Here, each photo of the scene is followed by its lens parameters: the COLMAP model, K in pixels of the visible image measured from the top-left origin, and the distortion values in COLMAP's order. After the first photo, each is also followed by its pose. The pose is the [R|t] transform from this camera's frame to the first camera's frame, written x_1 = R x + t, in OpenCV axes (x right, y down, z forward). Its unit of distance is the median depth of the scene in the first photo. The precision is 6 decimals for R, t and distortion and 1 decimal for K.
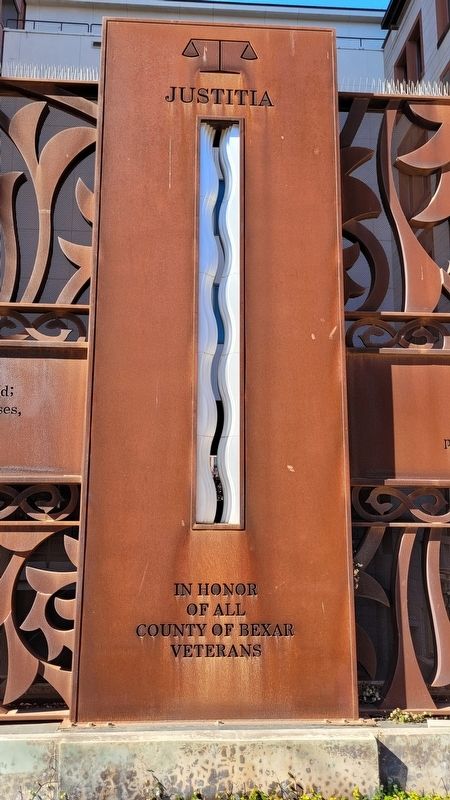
lens RADIAL K [[618.9, 0, 222.5], [0, 618.9, 405.8], [0, 0, 1]] dist [0.030921, -0.007228]
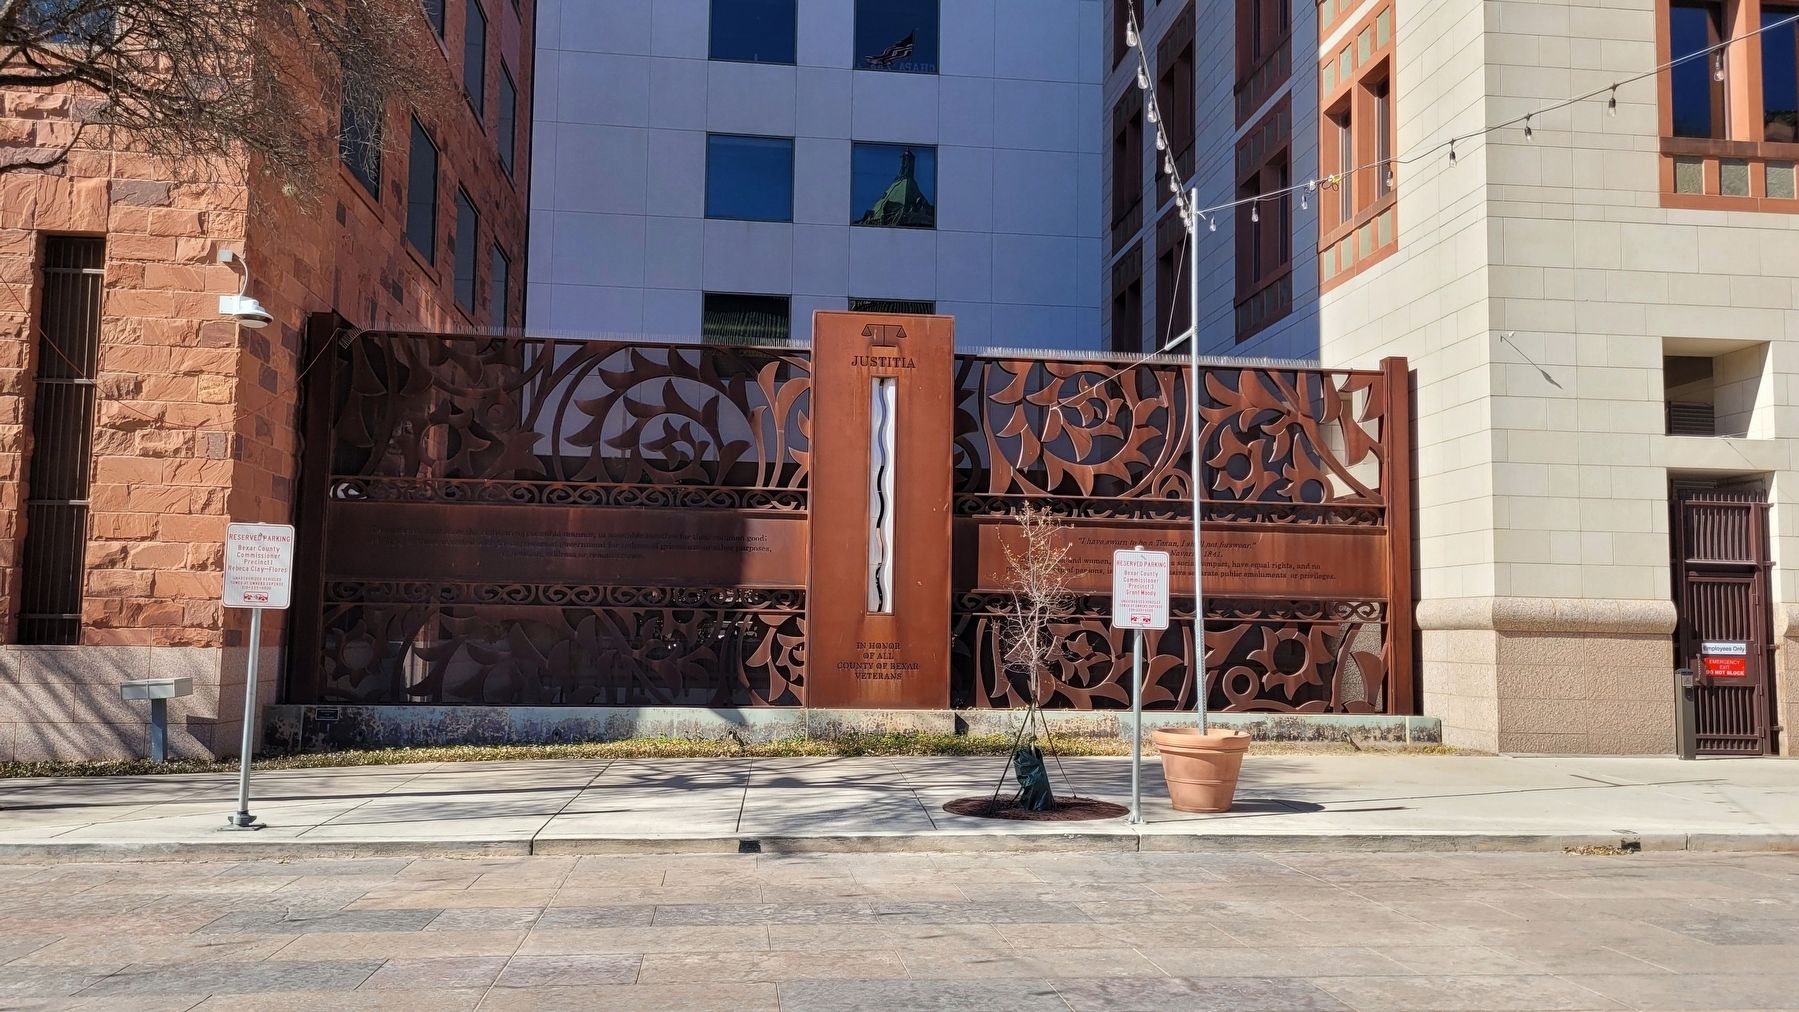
lens RADIAL K [[1391.8, 0, 896.3], [0, 1391.8, 503.0], [0, 0, 1]] dist [0.030921, -0.007228]
pose [[0.999067, 0.014356, 0.040739, -0.127739], [-0.017978, 0.995782, 0.089972, -0.493010], [-0.039276, -0.090621, 0.995111, -3.005558]]
